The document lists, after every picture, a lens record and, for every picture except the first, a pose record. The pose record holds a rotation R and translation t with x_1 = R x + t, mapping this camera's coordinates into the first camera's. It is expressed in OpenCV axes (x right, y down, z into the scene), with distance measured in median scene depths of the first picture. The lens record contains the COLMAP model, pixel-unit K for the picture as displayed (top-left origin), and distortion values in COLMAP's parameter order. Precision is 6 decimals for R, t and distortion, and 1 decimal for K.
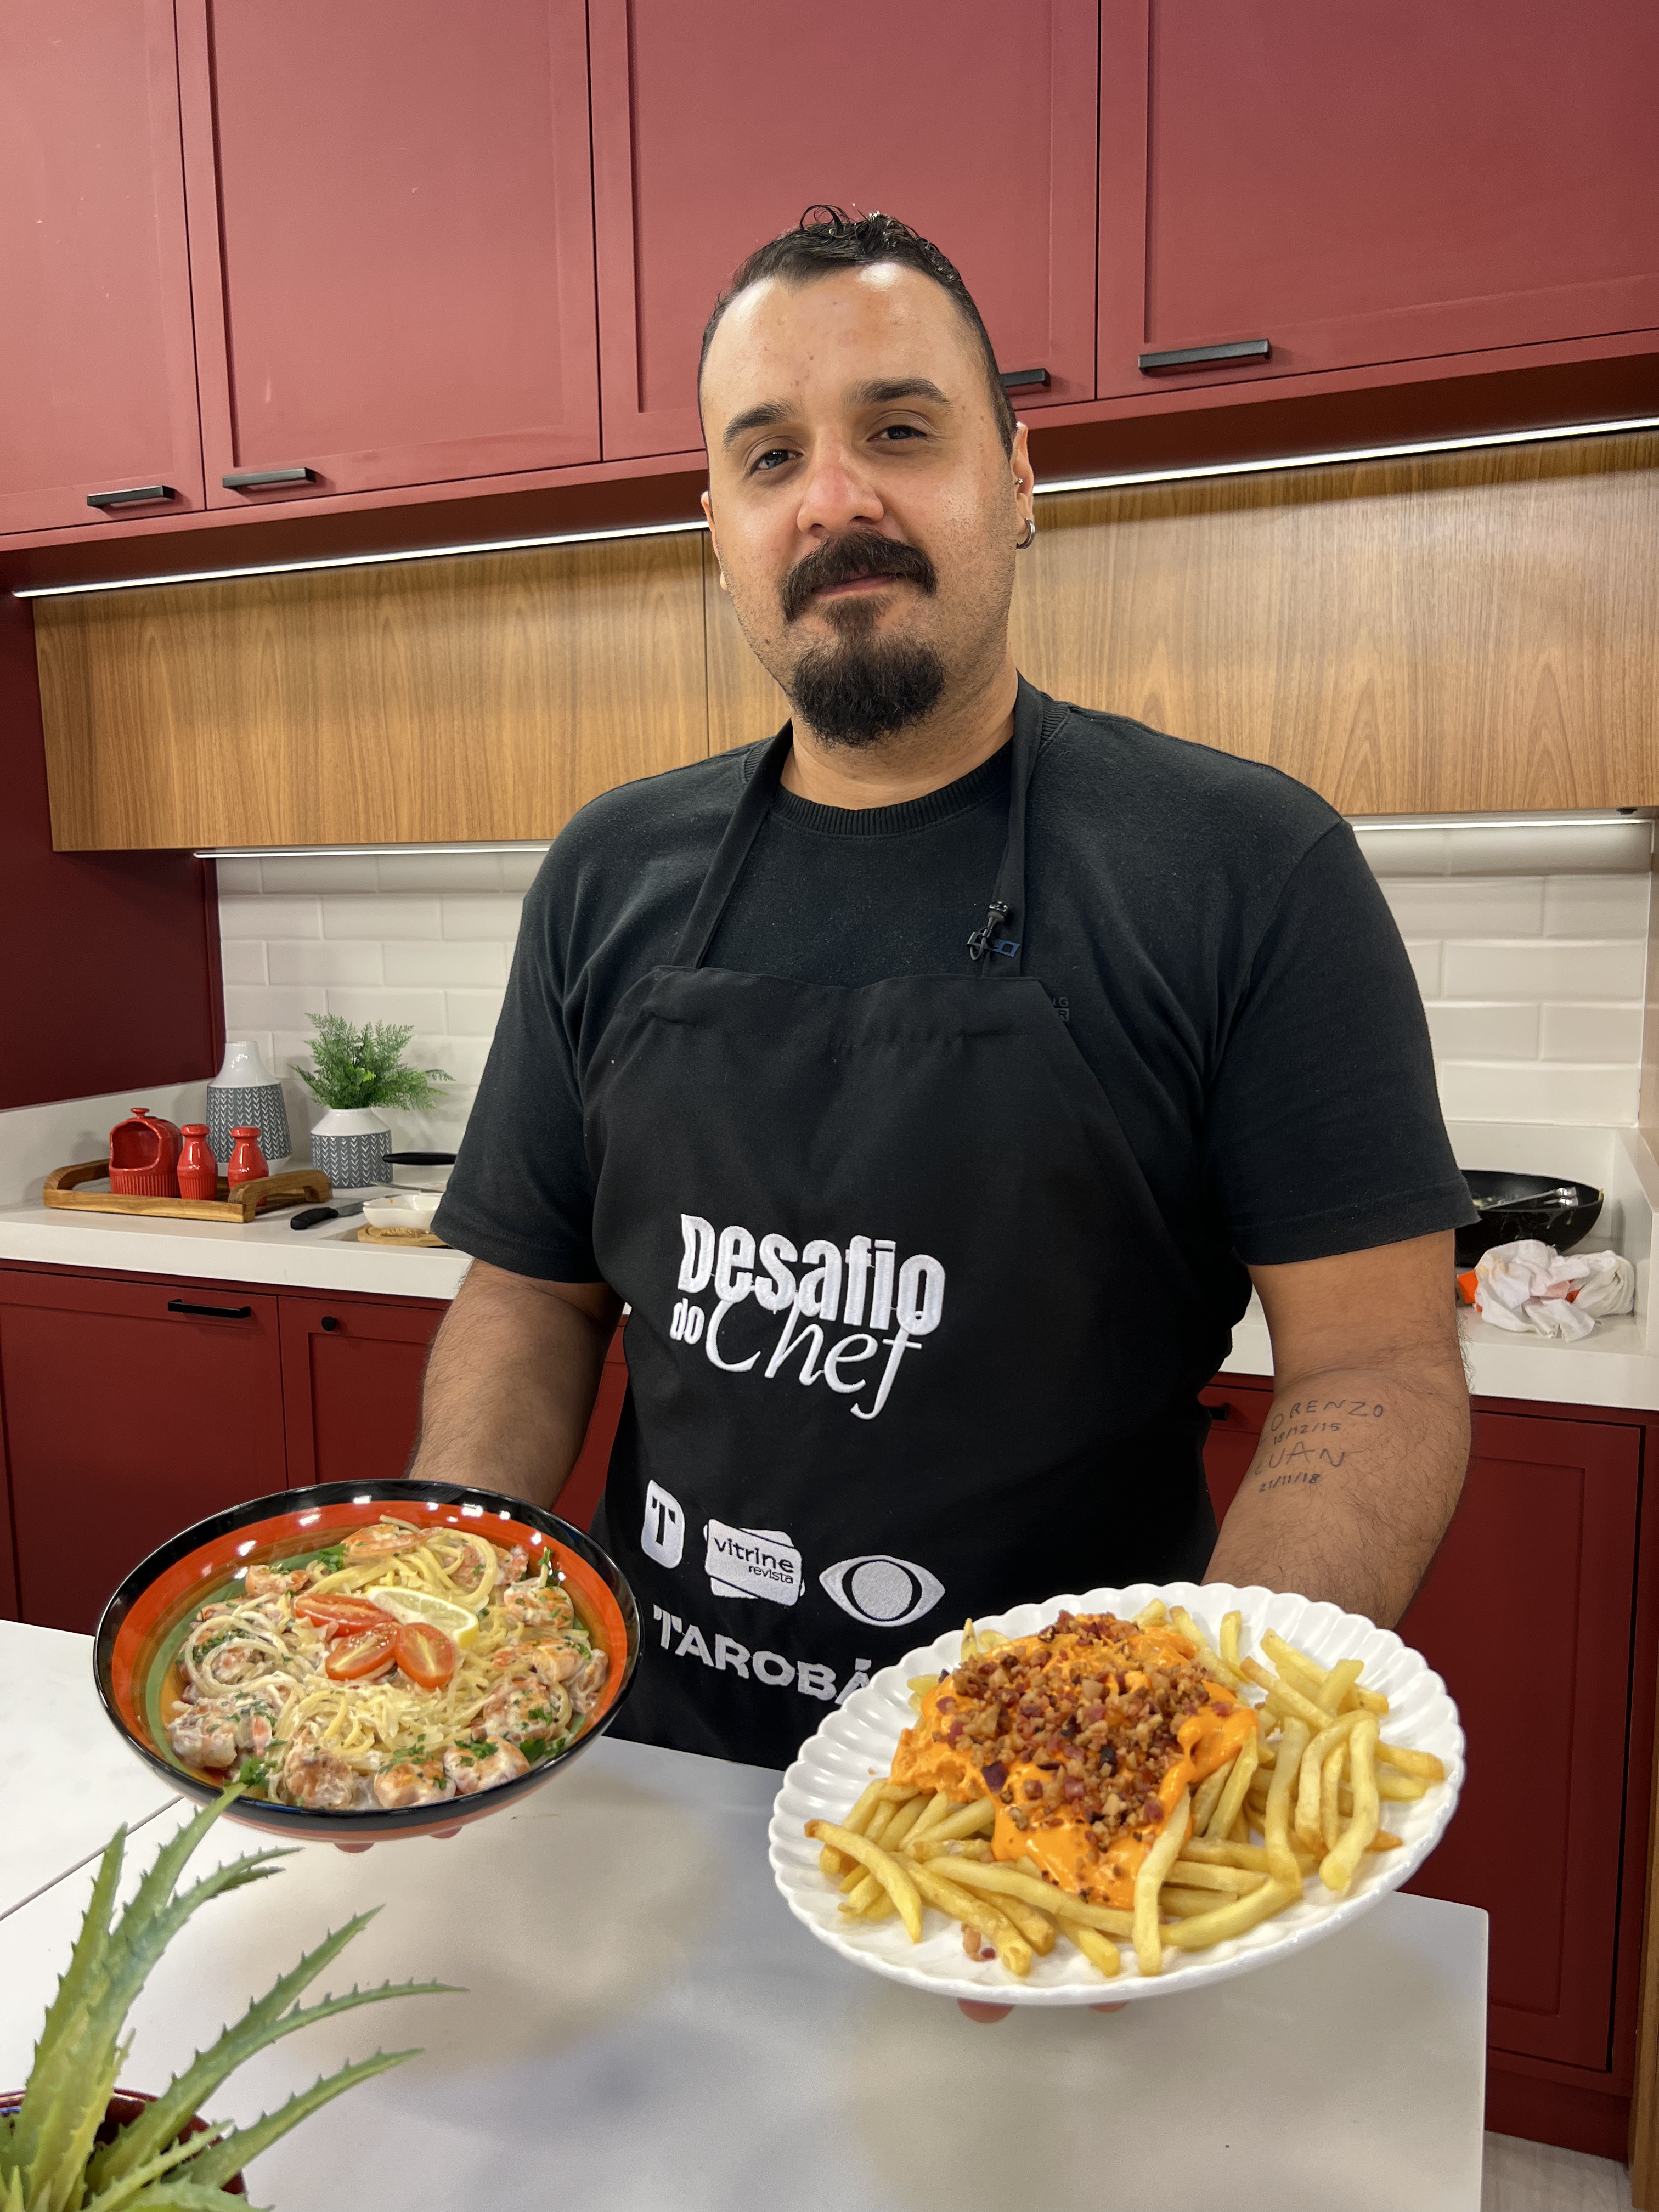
lens RADIAL K [[1643.1, 0, 829.5], [0, 1643.1, 1106.0], [0, 0, 1]] dist [0.006830, -0.002375]
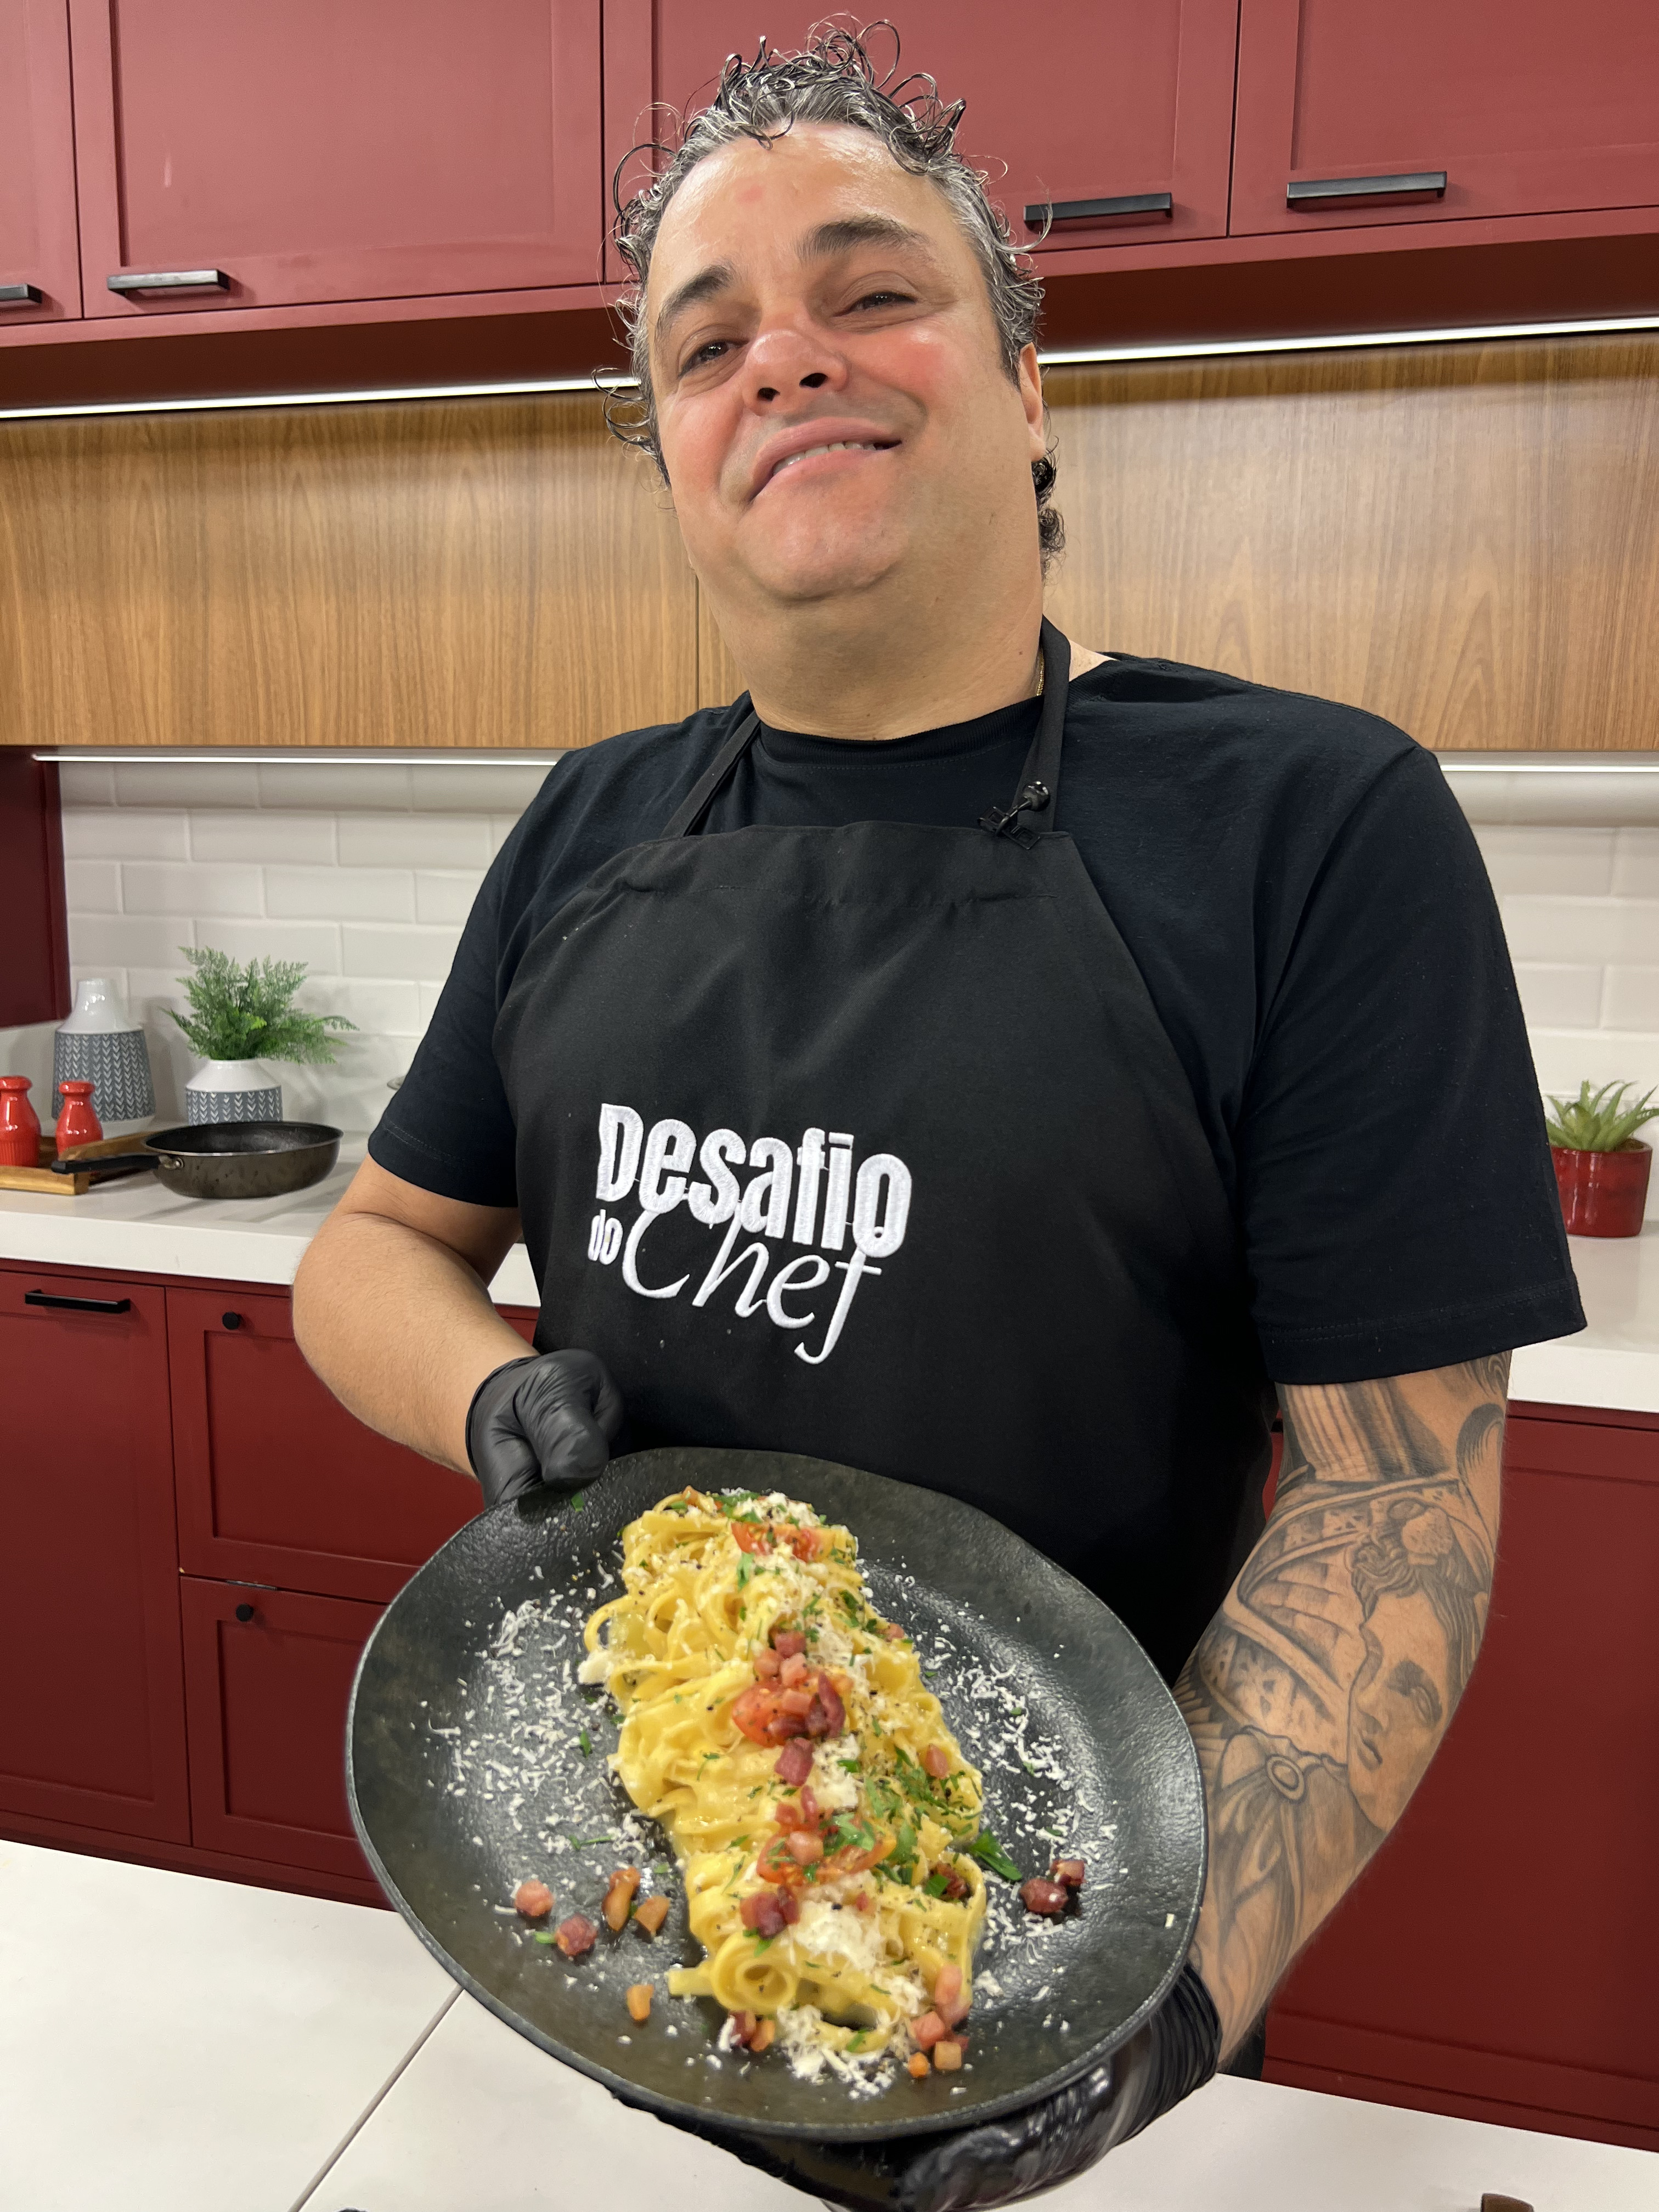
lens RADIAL K [[1643.1, 0, 829.5], [0, 1643.1, 1106.0], [0, 0, 1]] dist [0.006830, -0.002375]
pose [[0.992435, 0.010097, 0.122358, -0.103294], [-0.014210, 0.999361, 0.032791, -0.008274], [-0.121949, -0.034282, 0.991944, 0.132815]]
